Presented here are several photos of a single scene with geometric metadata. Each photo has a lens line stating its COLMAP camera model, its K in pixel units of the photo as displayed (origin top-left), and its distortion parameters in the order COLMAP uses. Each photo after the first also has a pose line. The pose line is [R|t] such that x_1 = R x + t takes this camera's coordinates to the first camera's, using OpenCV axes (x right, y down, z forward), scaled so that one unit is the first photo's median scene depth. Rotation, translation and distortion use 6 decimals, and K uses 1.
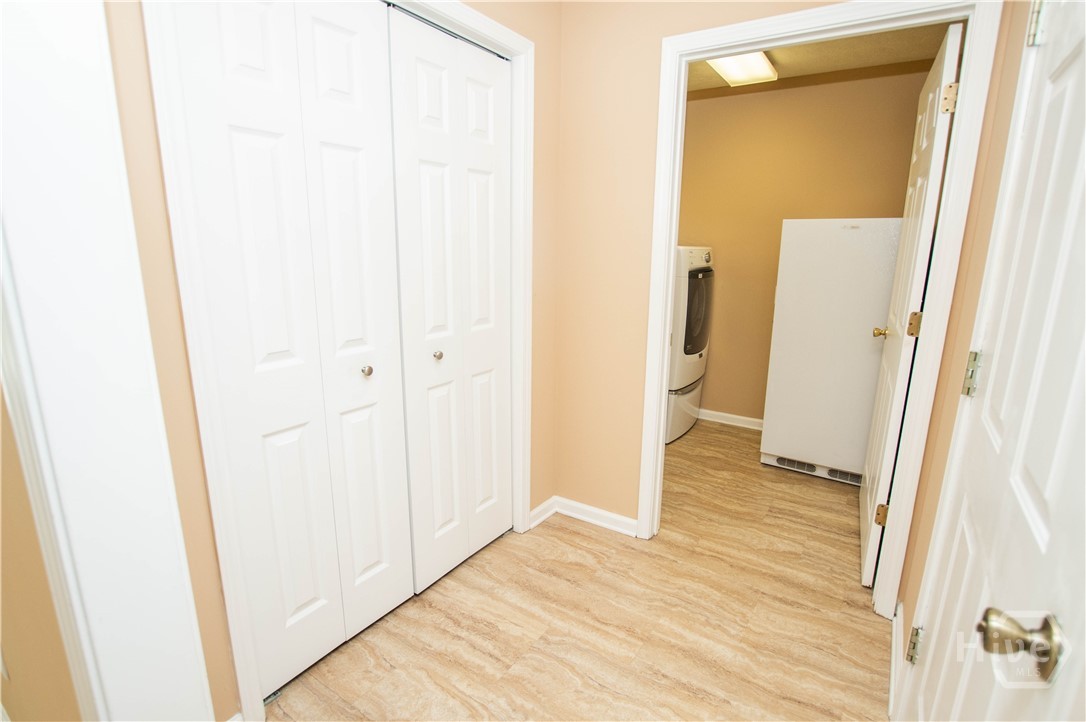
lens RADIAL K [[528.8, 0, 554.4], [0, 528.8, 365.8], [0, 0, 1]] dist [-0.026769, 0.002669]
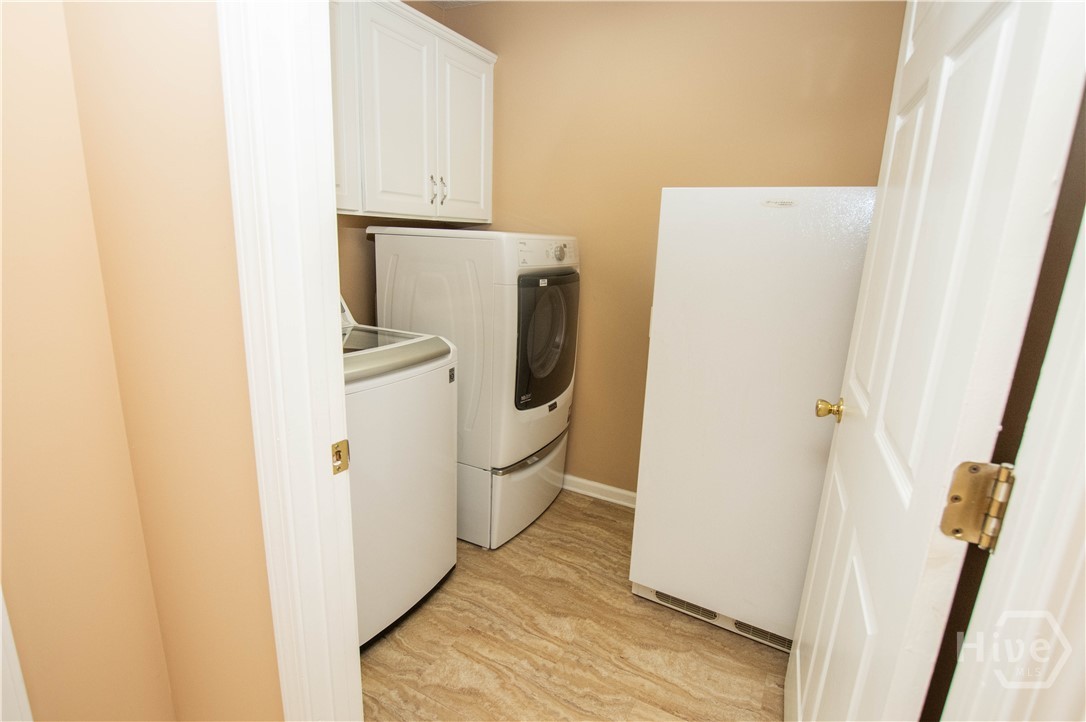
lens RADIAL K [[528.8, 0, 554.4], [0, 528.8, 365.8], [0, 0, 1]] dist [-0.026769, 0.002669]
pose [[0.994498, 0.006345, 0.104567, 0.242123], [-0.008122, 0.999830, 0.016582, -0.090553], [-0.104444, -0.017340, 0.994380, 0.416834]]
